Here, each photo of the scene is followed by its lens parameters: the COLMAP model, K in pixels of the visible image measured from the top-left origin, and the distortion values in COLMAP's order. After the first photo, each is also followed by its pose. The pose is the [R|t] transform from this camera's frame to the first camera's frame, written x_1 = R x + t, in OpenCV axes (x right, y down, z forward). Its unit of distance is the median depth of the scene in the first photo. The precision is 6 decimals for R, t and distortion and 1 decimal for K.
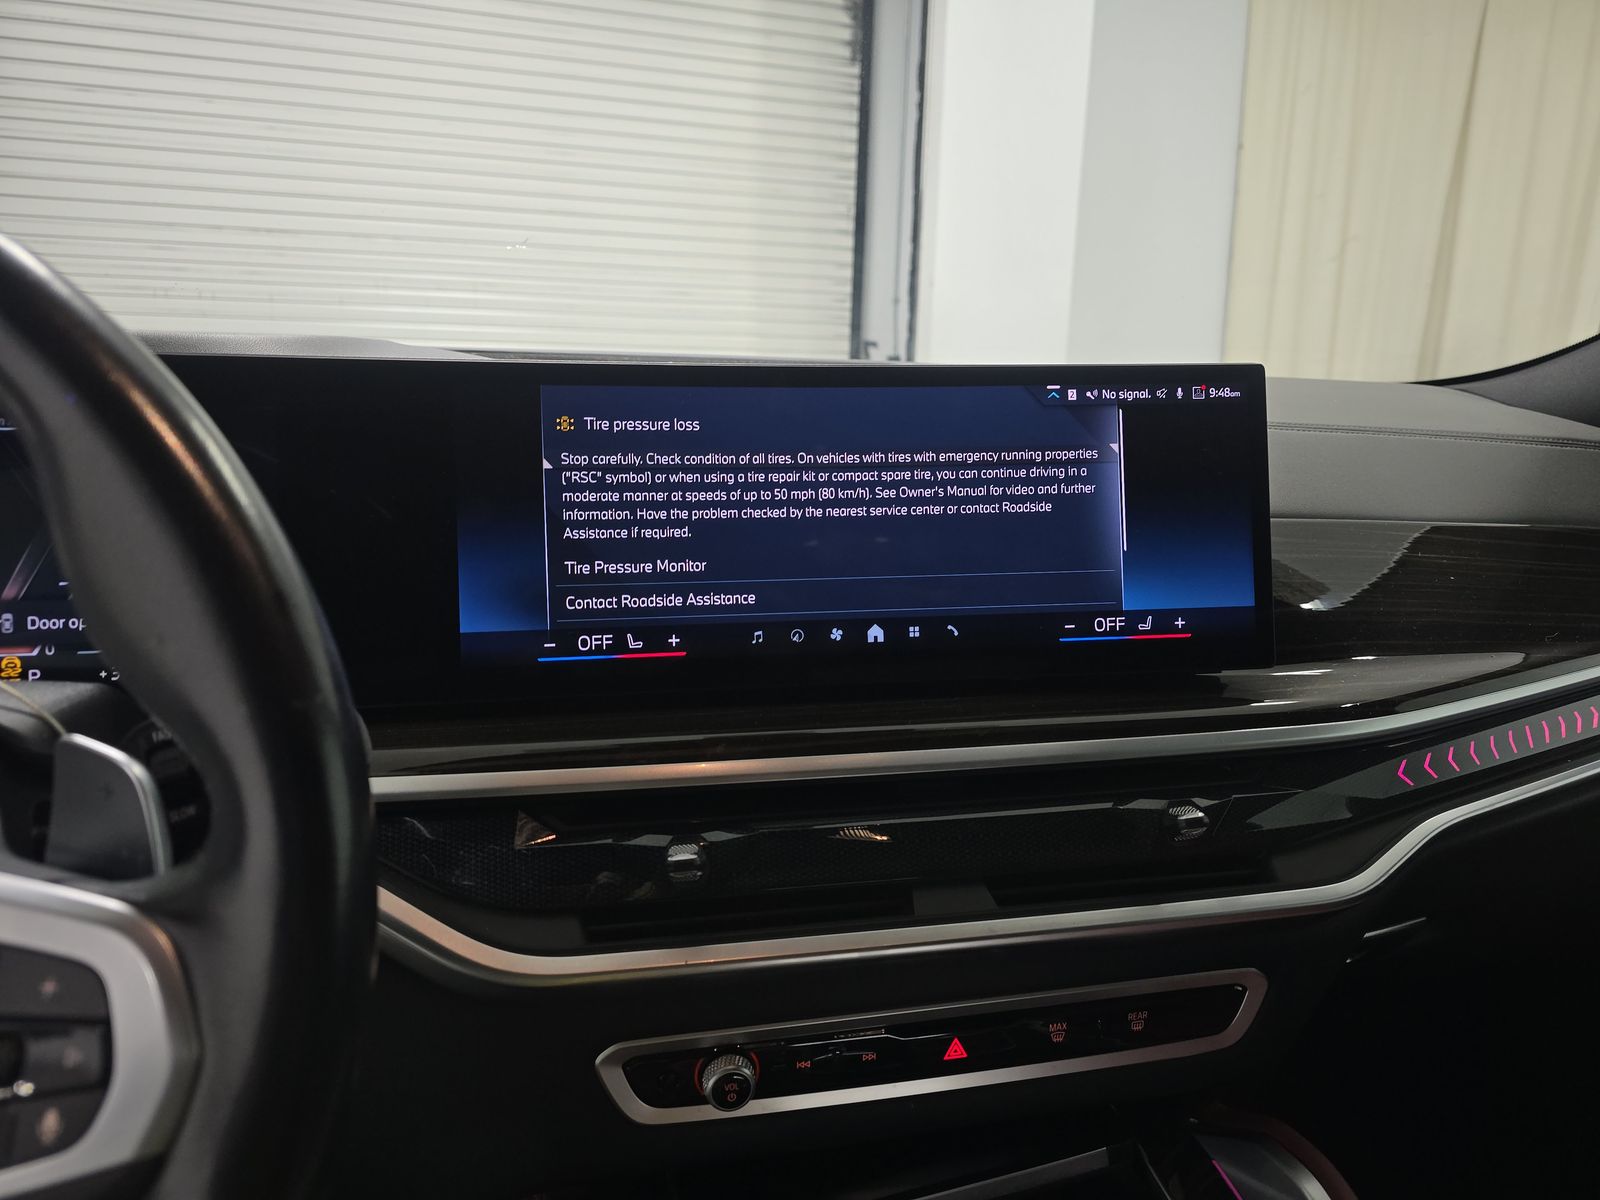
lens RADIAL K [[1079.8, 0, 799.1], [0, 1079.8, 605.4], [0, 0, 1]] dist [0.008147, -0.023327]
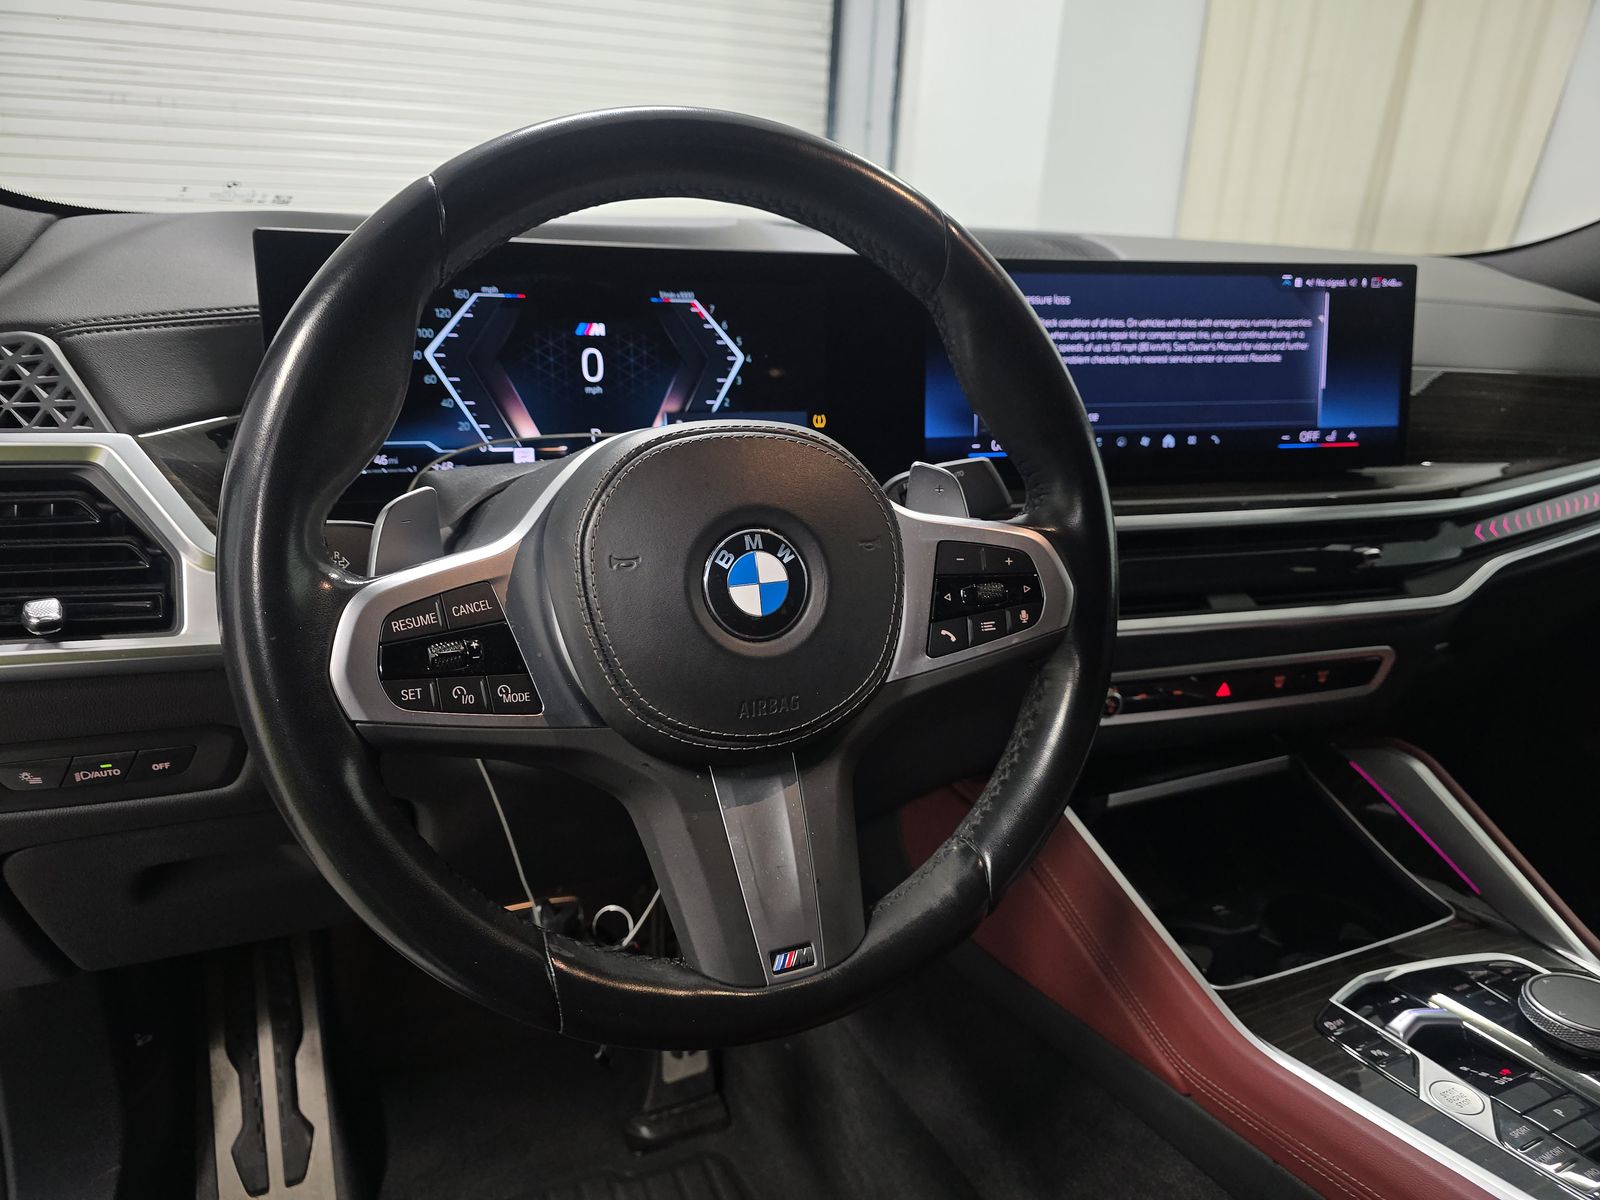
lens RADIAL K [[1079.8, 0, 796.5], [0, 1079.8, 615.6], [0, 0, 1]] dist [0.008147, -0.023327]
pose [[0.996807, -0.004739, 0.079707, -0.576237], [-0.008347, 0.986585, 0.163034, 0.025079], [-0.079410, -0.163179, 0.983395, -0.513227]]
